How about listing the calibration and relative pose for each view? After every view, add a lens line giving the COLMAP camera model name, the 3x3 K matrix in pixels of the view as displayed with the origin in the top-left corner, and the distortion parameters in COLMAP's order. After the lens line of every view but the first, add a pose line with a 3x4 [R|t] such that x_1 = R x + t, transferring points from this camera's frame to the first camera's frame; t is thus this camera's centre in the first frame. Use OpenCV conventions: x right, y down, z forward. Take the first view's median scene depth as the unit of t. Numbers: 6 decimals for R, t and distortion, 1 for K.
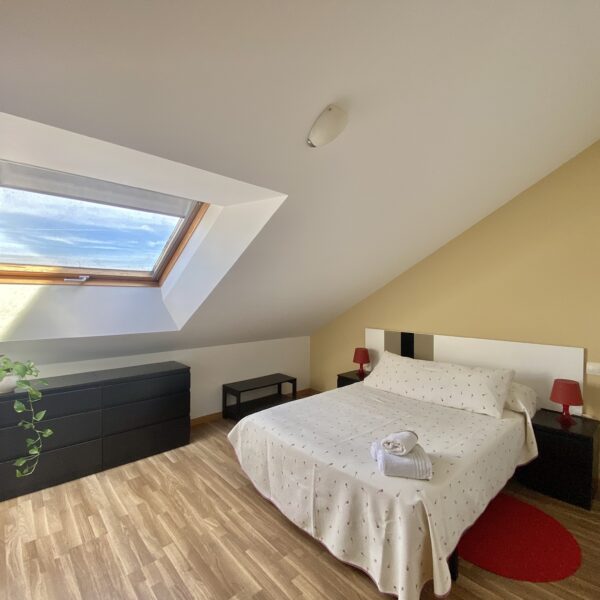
lens RADIAL K [[325.4, 0, 298.7], [0, 325.4, 302.7], [0, 0, 1]] dist [0.028881, -0.027361]
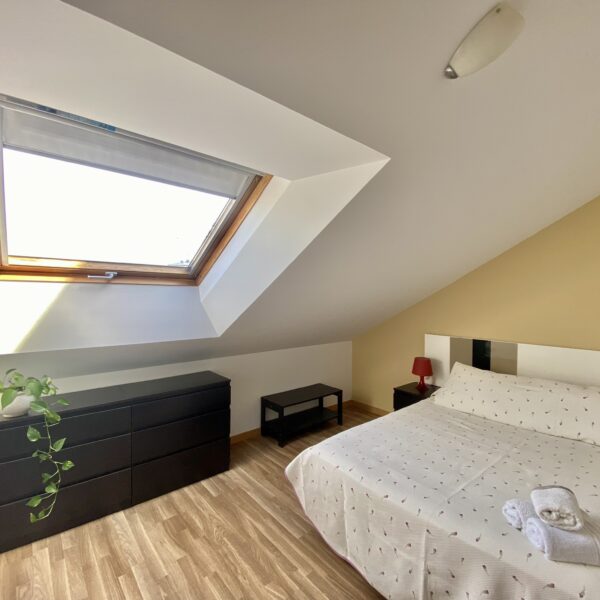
lens RADIAL K [[325.4, 0, 298.7], [0, 325.4, 302.7], [0, 0, 1]] dist [0.028881, -0.027361]
pose [[0.999351, 0.003677, -0.035834, -0.160535], [-0.003614, 0.999992, 0.001818, -0.007757], [0.035840, -0.001687, 0.999356, 0.202049]]
